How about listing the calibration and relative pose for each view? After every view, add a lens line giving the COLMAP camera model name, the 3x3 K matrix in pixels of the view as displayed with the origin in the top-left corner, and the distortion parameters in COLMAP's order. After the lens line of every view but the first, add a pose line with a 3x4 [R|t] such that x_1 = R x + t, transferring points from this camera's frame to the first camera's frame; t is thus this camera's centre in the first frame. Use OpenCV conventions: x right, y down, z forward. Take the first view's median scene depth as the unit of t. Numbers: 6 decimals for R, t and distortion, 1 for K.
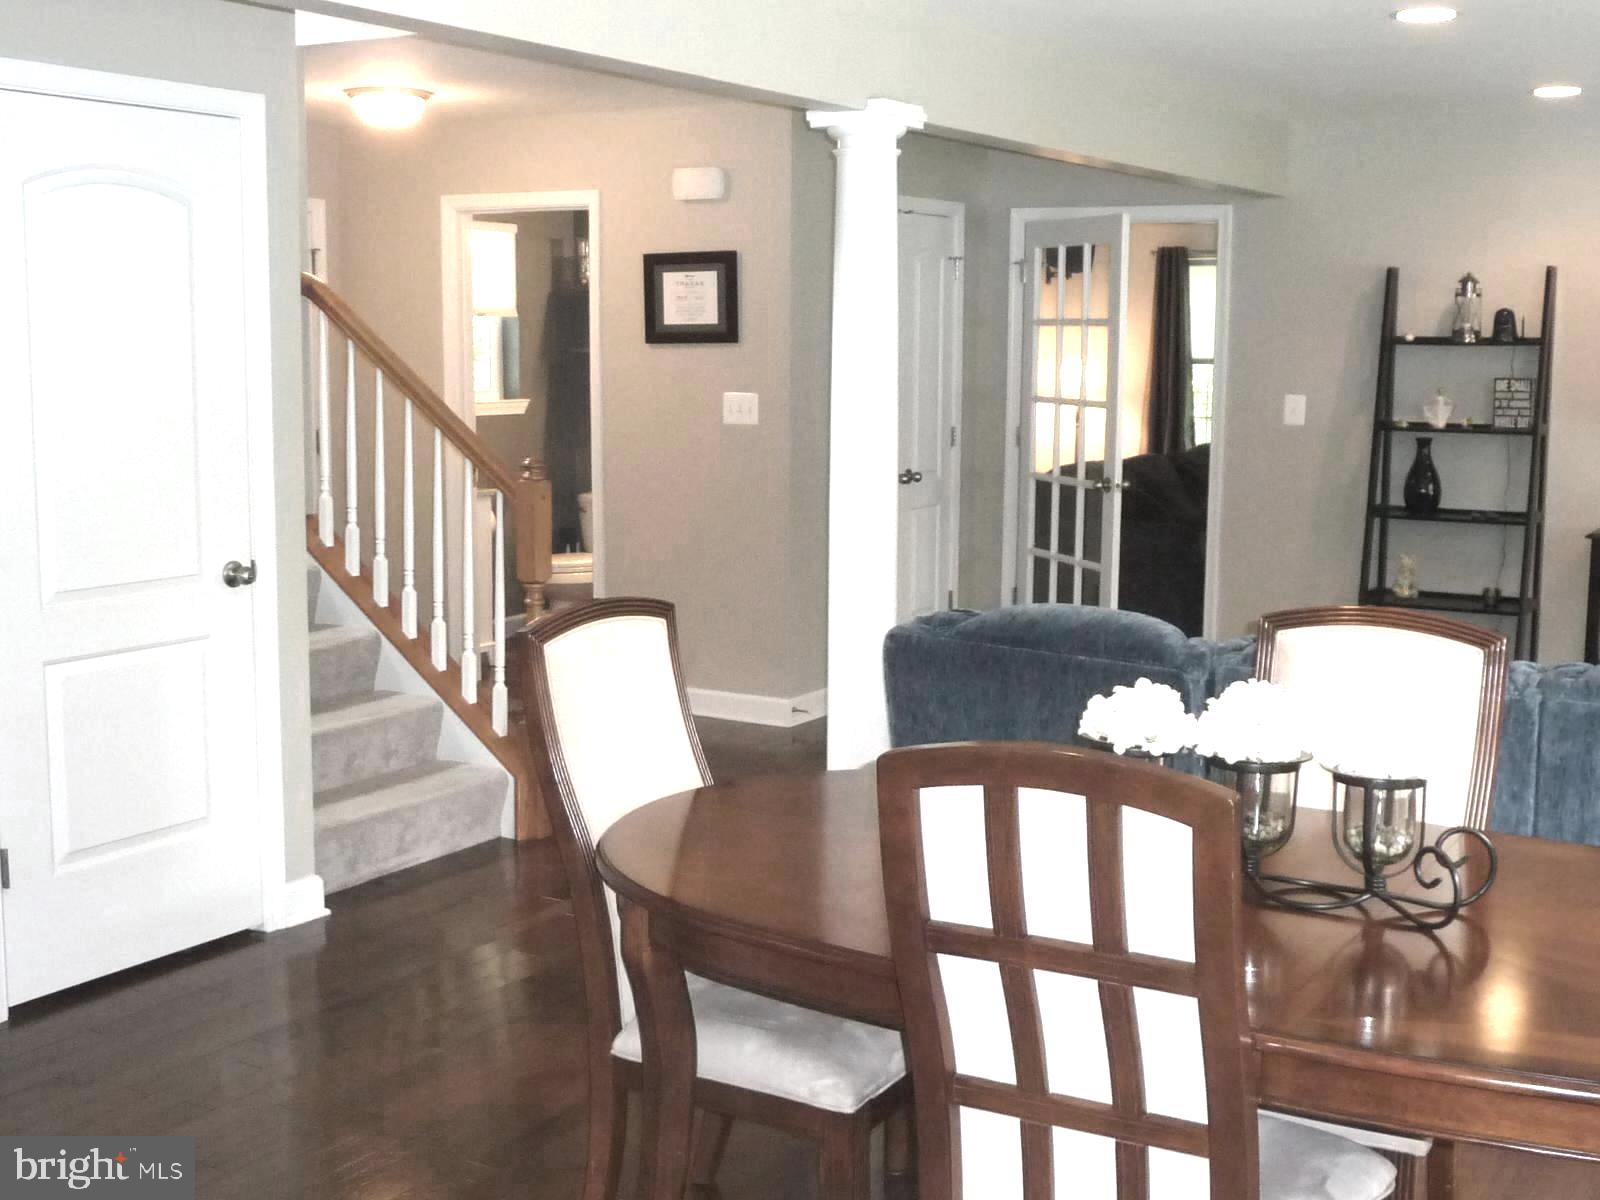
lens RADIAL K [[1955.8, 0, 808.8], [0, 1955.8, 598.7], [0, 0, 1]] dist [-0.047277, 0.000000]
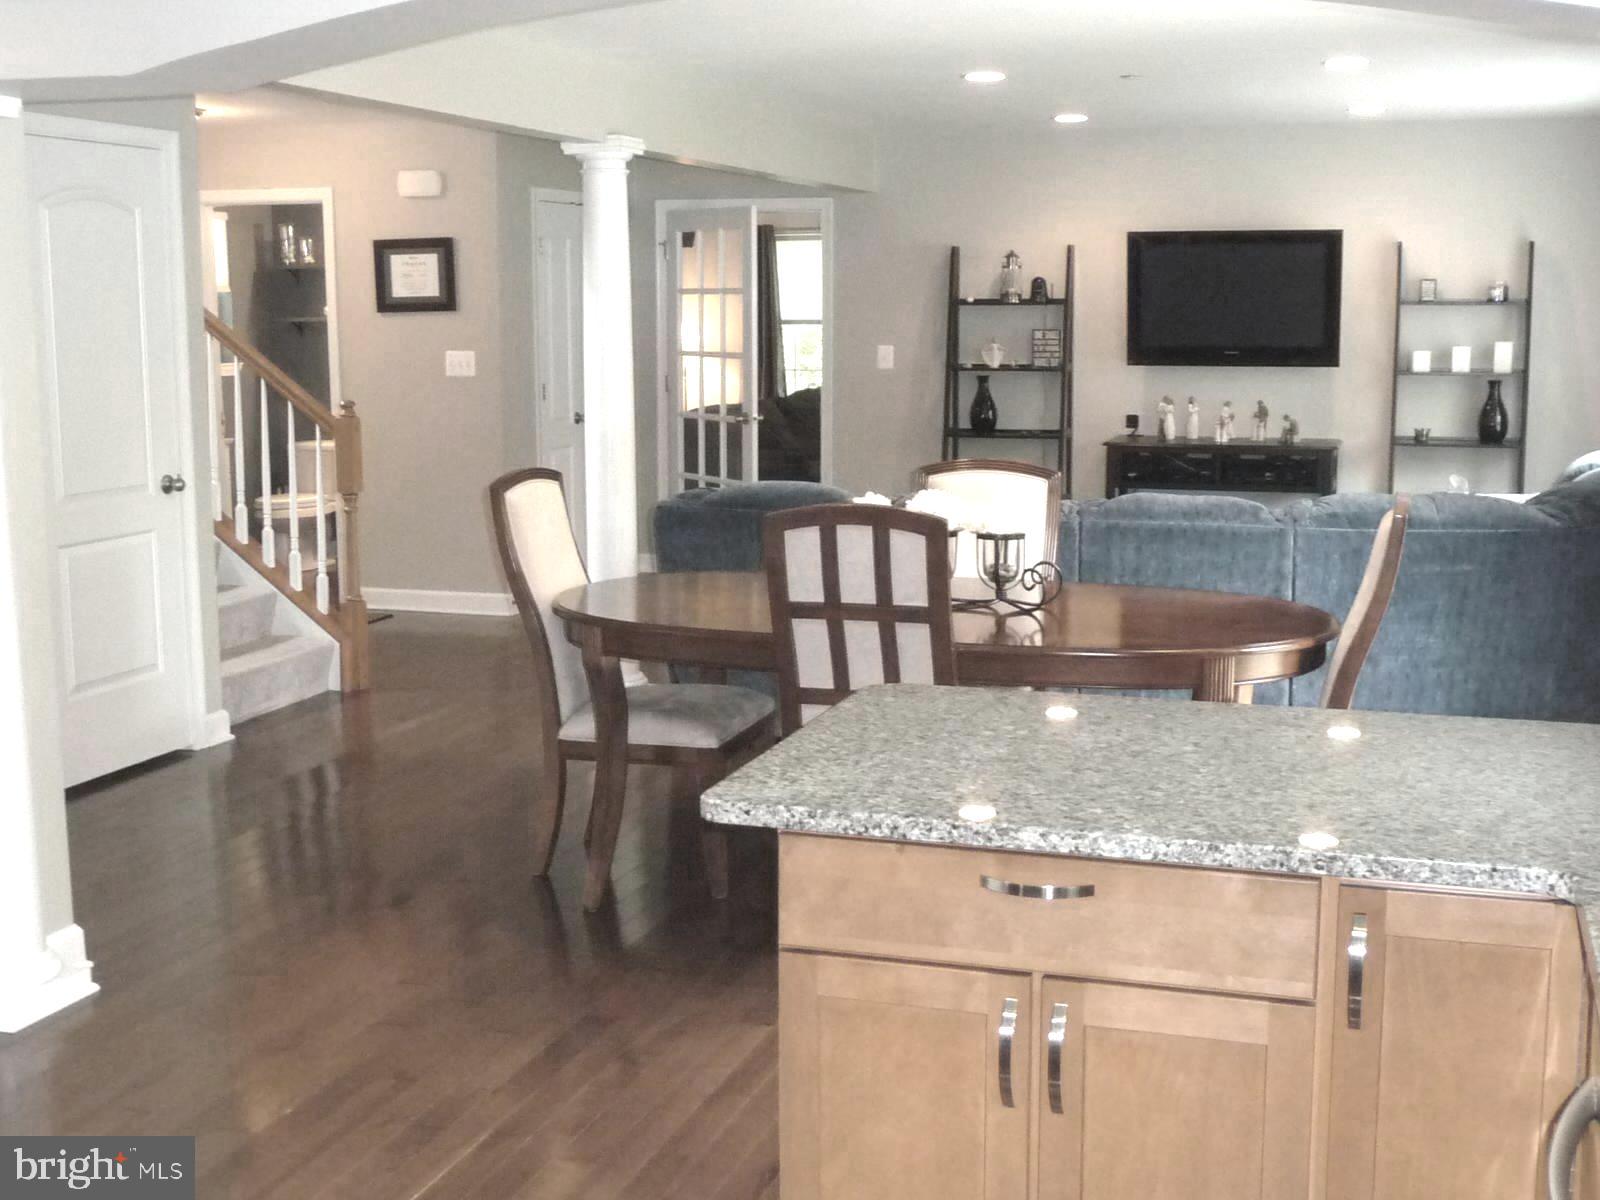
lens RADIAL K [[1955.8, 0, 816.5], [0, 1955.8, 596.1], [0, 0, 1]] dist [-0.047277, 0.000000]
pose [[0.972134, -0.045268, 0.230013, -0.139148], [0.041754, 0.998925, 0.020127, 0.046419], [-0.230677, -0.009962, 0.972979, -0.349210]]
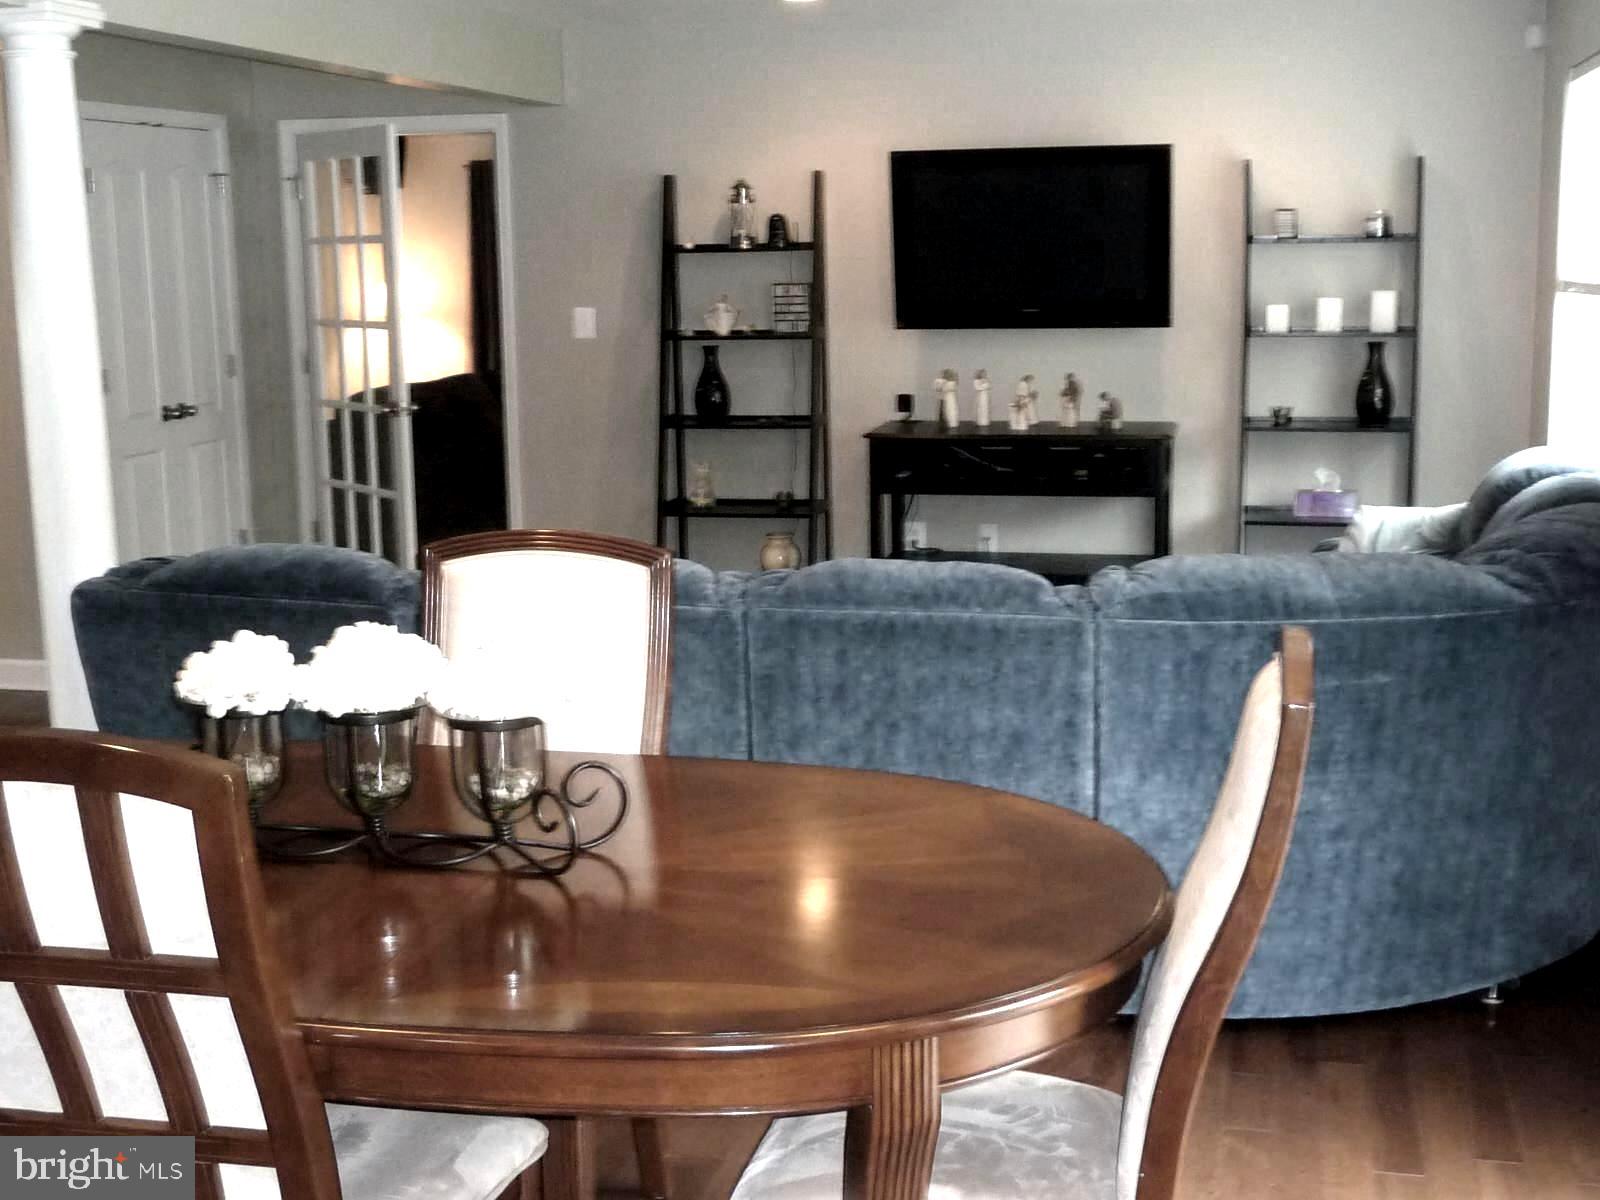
lens RADIAL K [[1955.8, 0, 814.4], [0, 1955.8, 603.0], [0, 0, 1]] dist [-0.047277, 0.000000]
pose [[0.950315, -0.078759, 0.301163, 0.072135], [0.065765, 0.996423, 0.053059, -0.000973], [-0.304265, -0.030617, 0.952095, 0.030781]]
